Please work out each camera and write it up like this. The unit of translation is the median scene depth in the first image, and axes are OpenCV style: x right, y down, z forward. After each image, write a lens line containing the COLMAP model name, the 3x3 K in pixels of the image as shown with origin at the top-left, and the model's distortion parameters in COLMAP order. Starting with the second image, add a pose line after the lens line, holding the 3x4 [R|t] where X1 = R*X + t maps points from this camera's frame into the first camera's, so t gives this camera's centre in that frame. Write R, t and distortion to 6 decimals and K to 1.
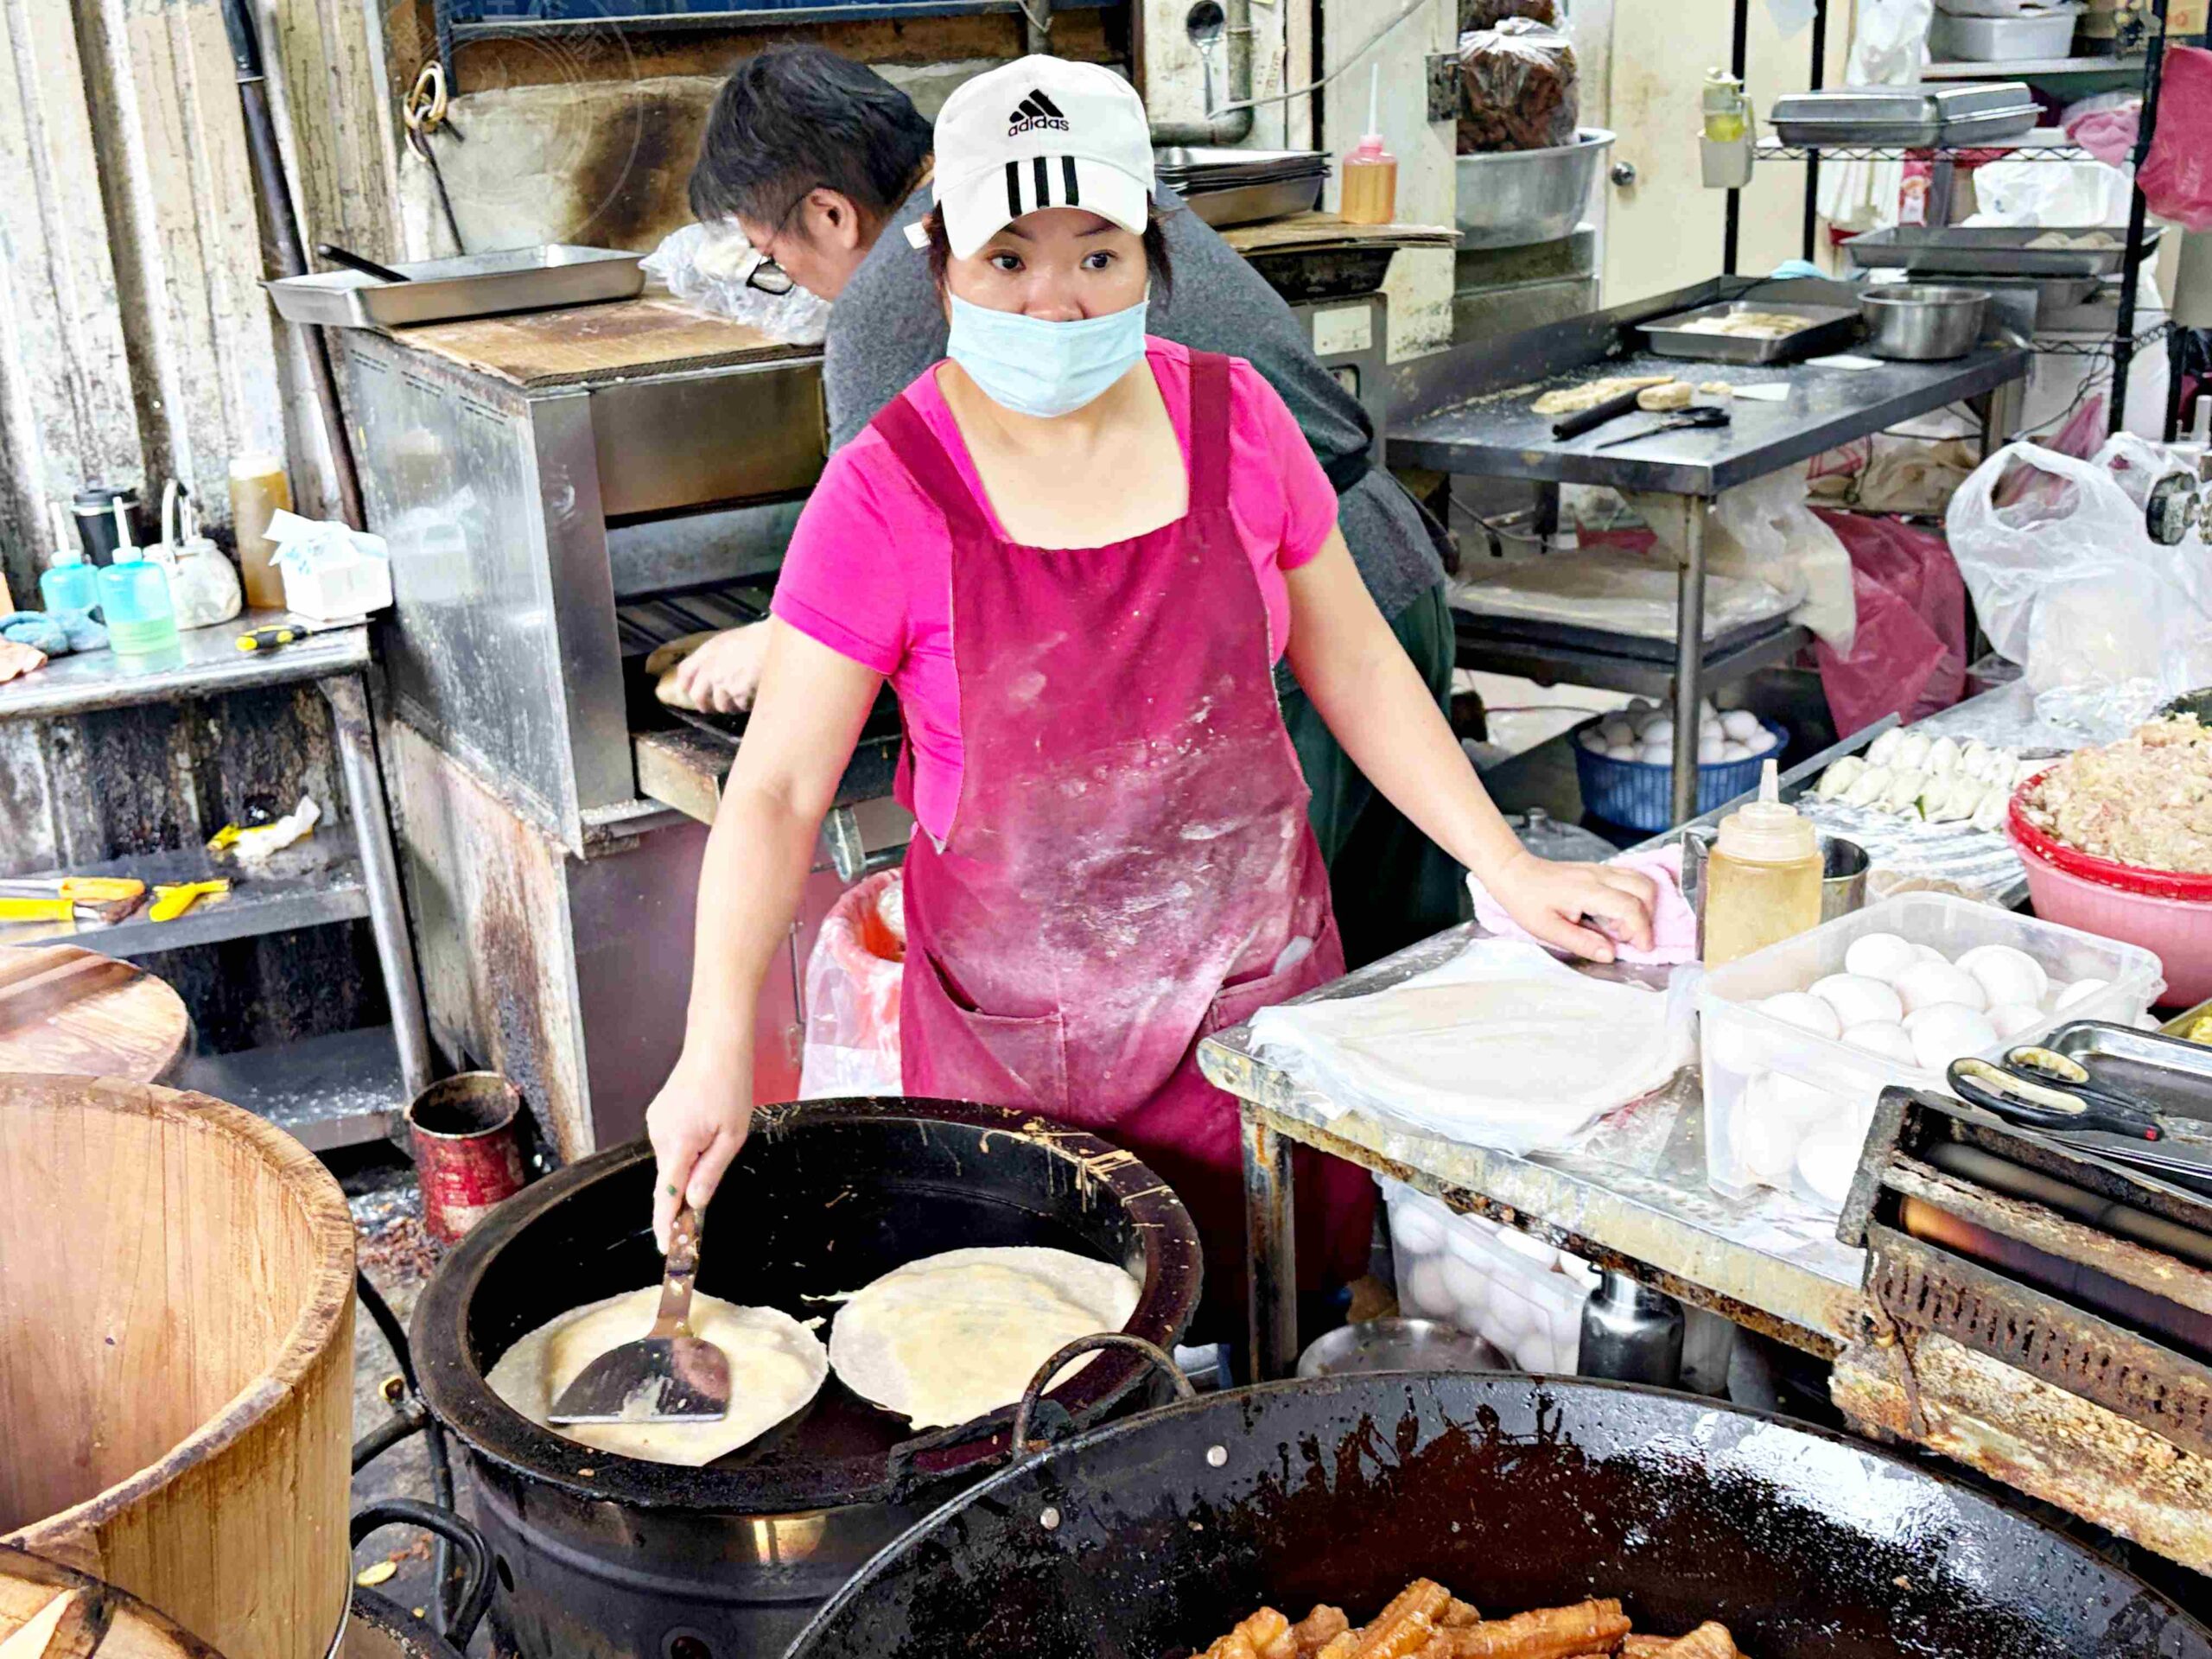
lens RADIAL K [[2433.8, 0, 1106.0], [0, 2433.8, 829.5], [0, 0, 1]] dist [0.021303, -0.029541]
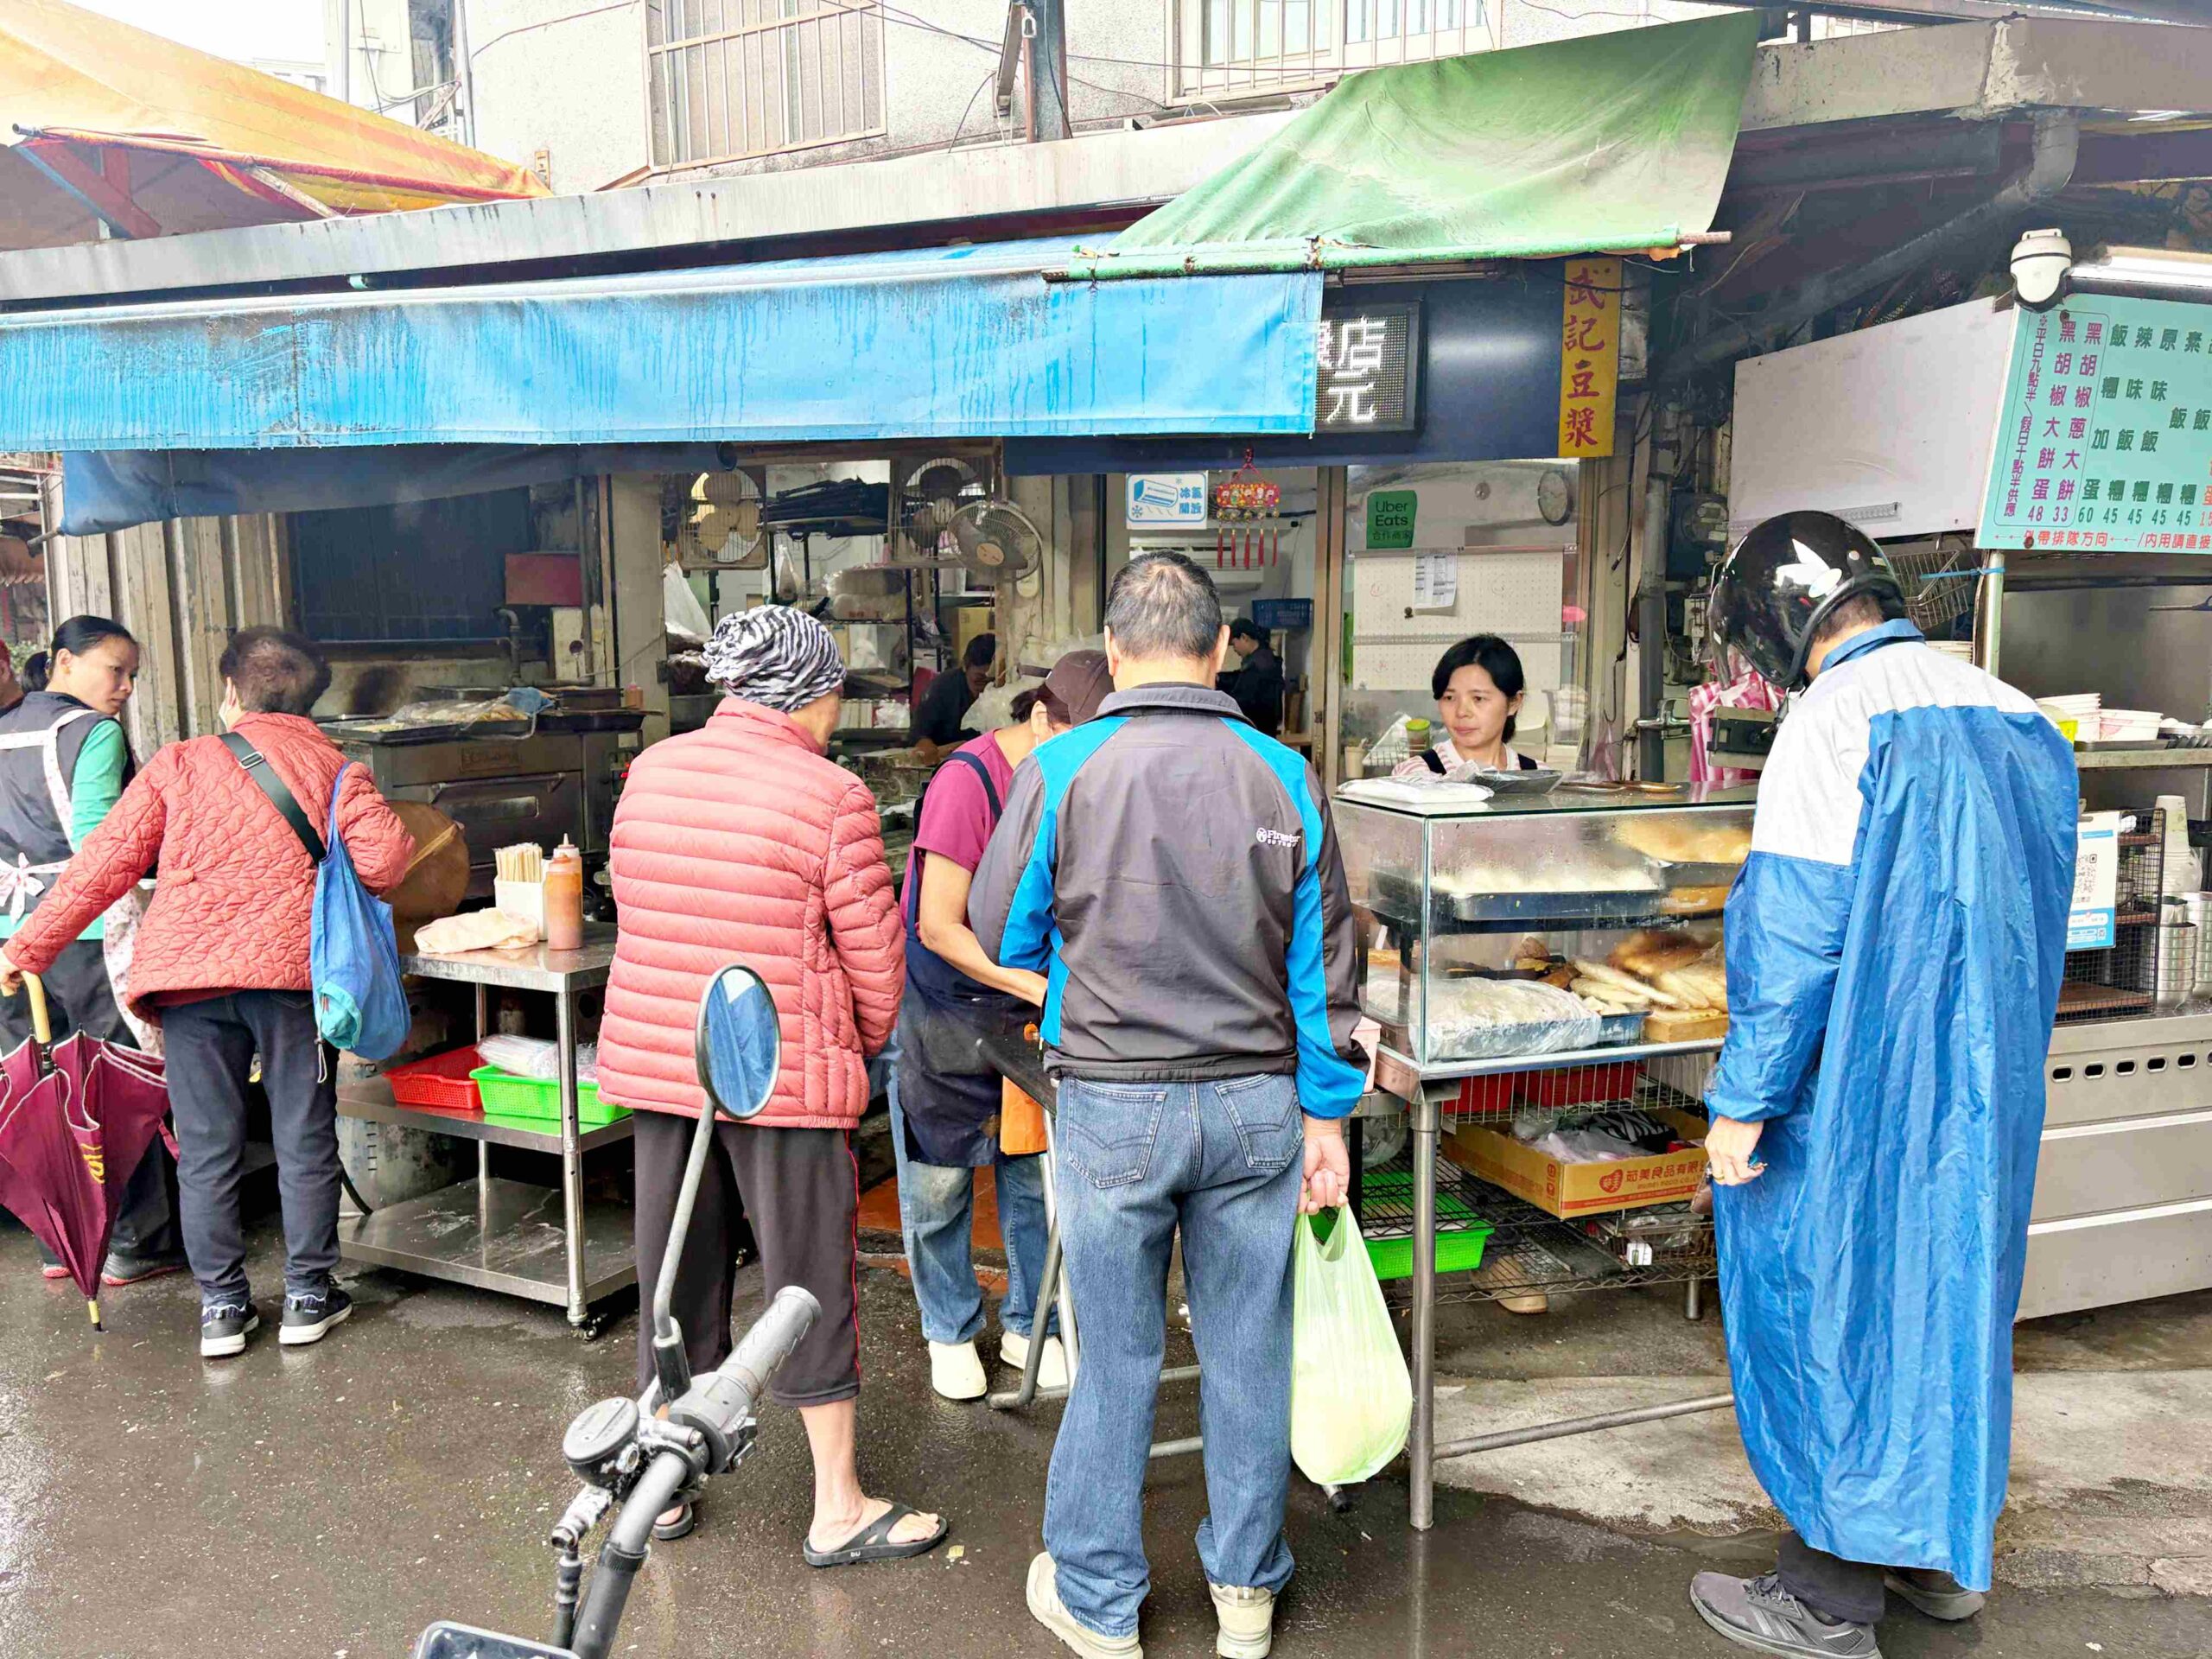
lens RADIAL K [[1660.8, 0, 1106.0], [0, 1660.8, 829.5], [0, 0, 1]] dist [0.094780, -0.120028]
pose [[0.932916, -0.018372, 0.359626, -0.129988], [0.095198, 0.975749, -0.197108, 0.473468], [-0.347283, 0.218121, 0.912040, -1.407090]]
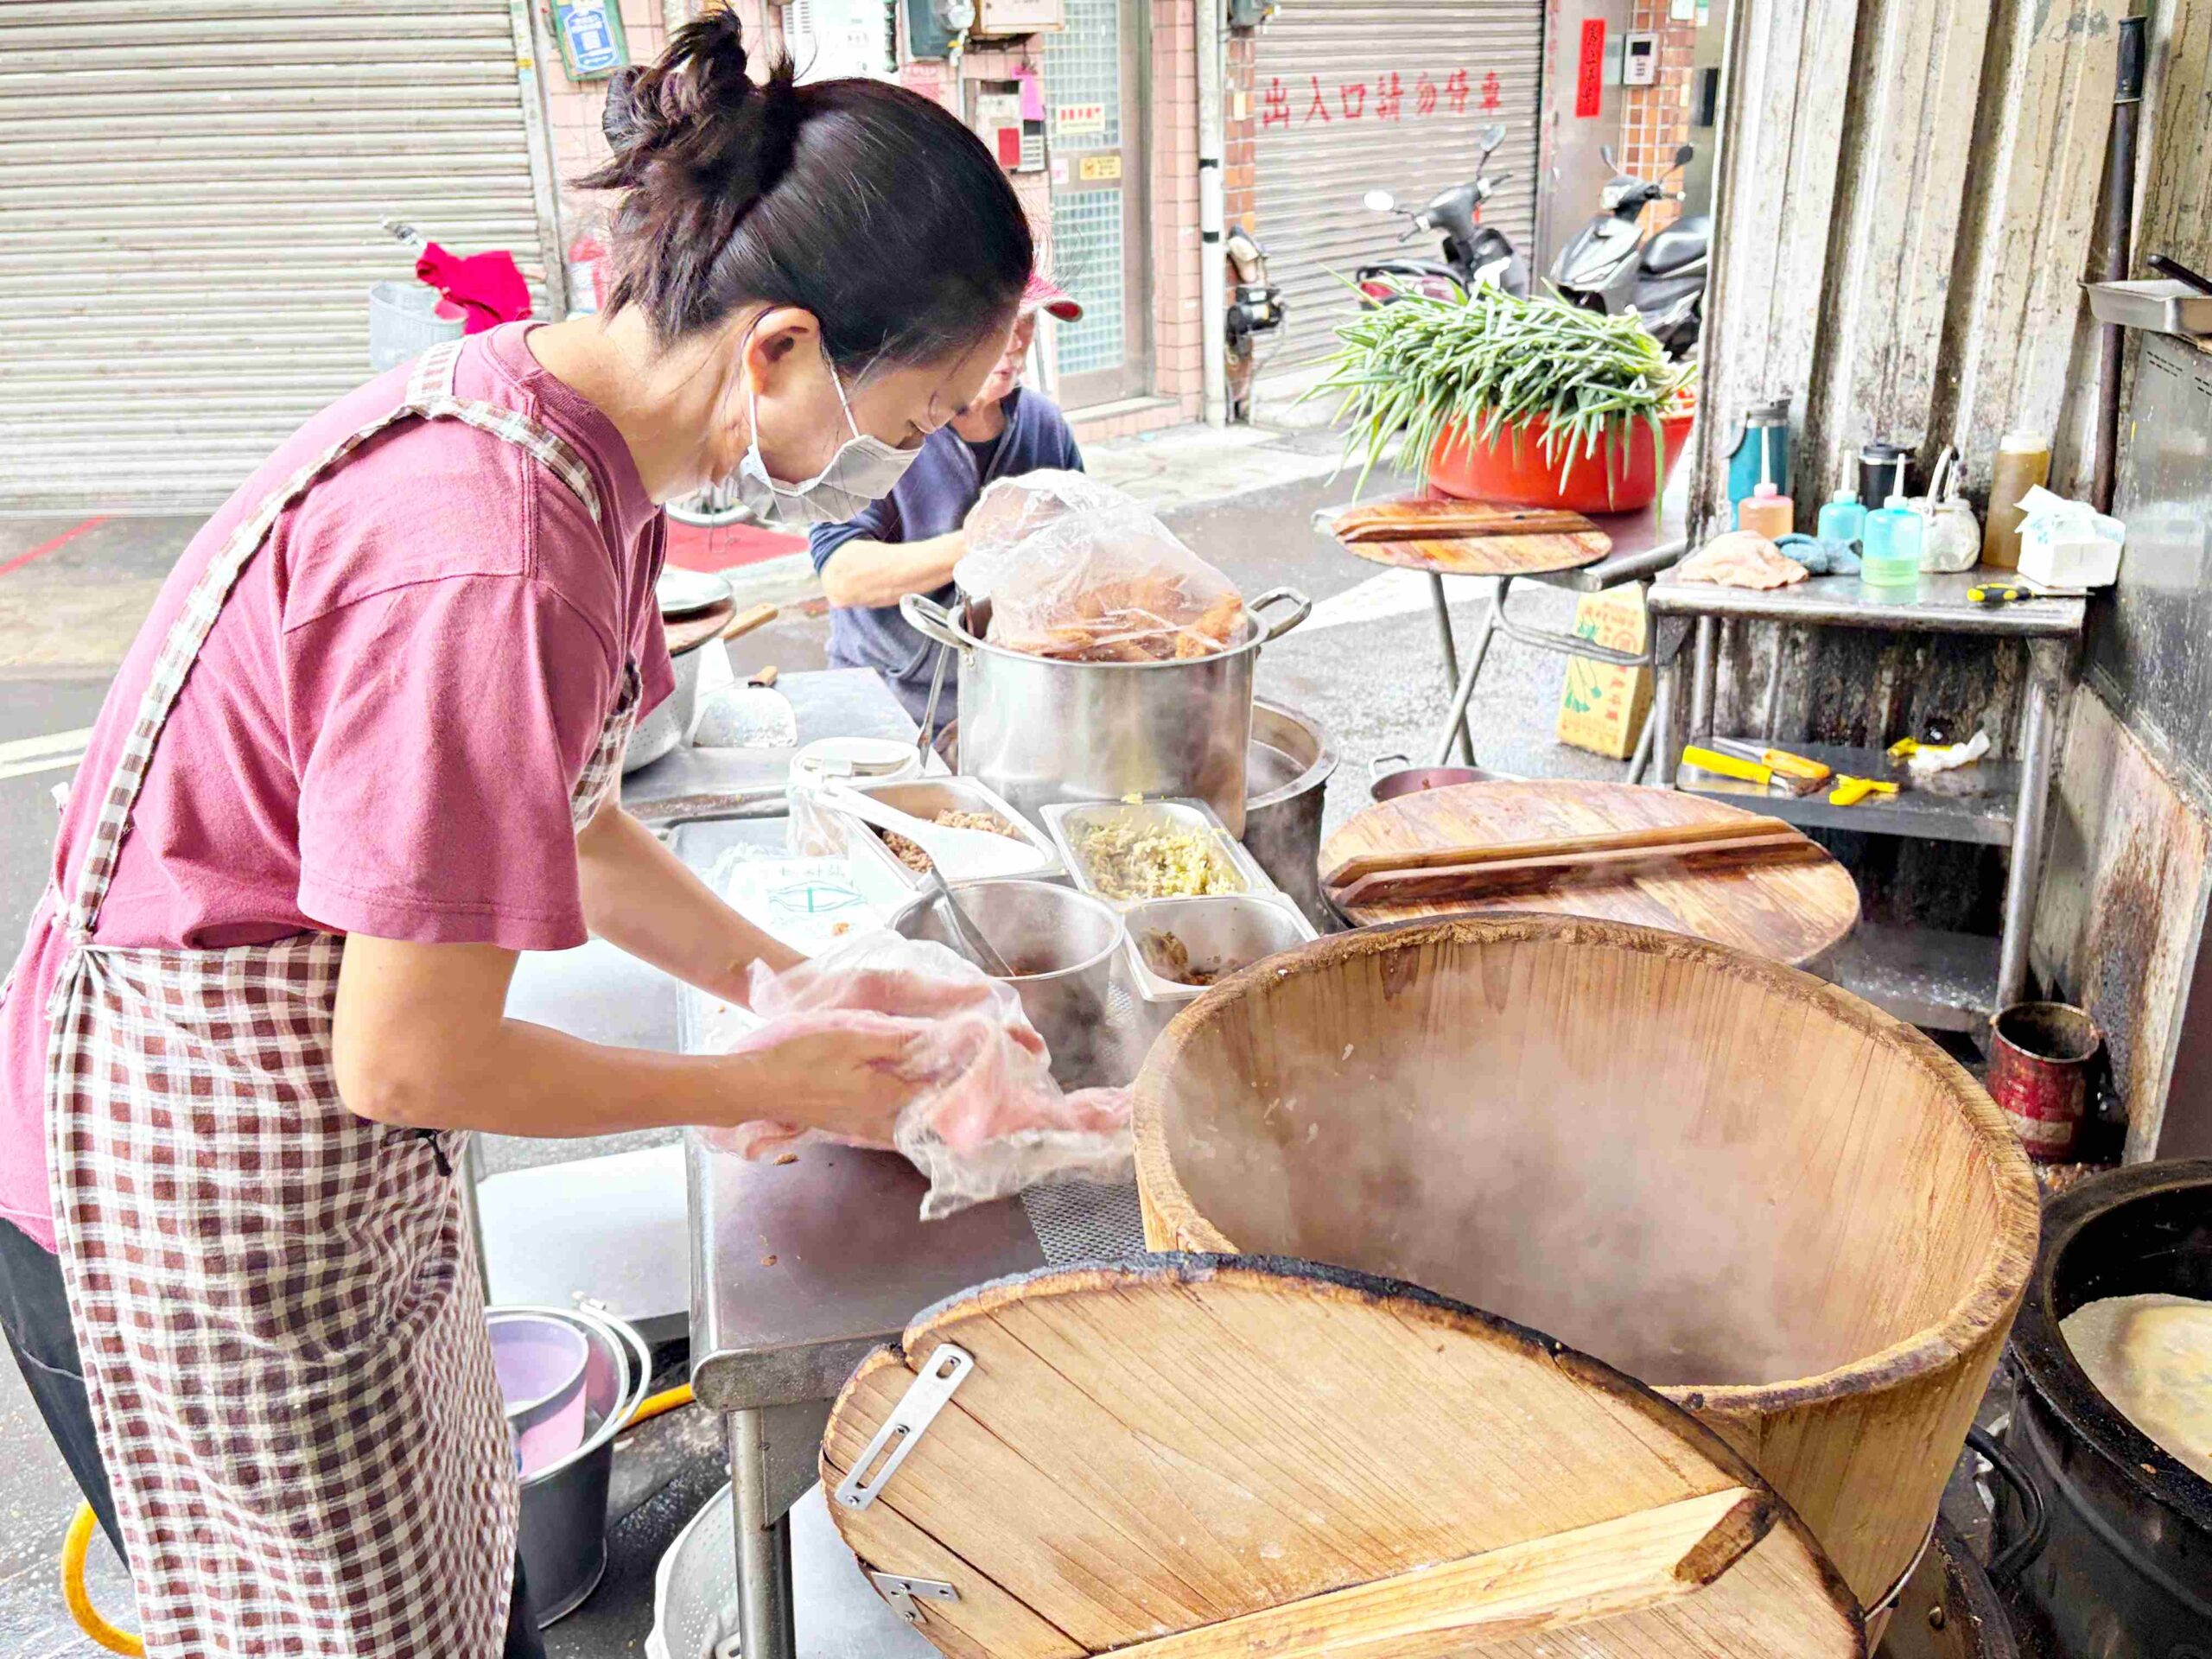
lens RADIAL K [[1912.7, 0, 1106.0], [0, 1912.7, 829.5], [0, 0, 1]] dist [0.007747, 0.022031]
pose [[0.724218, 0.272322, -0.633521, -0.039643], [-0.231131, 0.961437, 0.149057, -0.008319], [0.649682, 0.038476, 0.759232, 0.034868]]
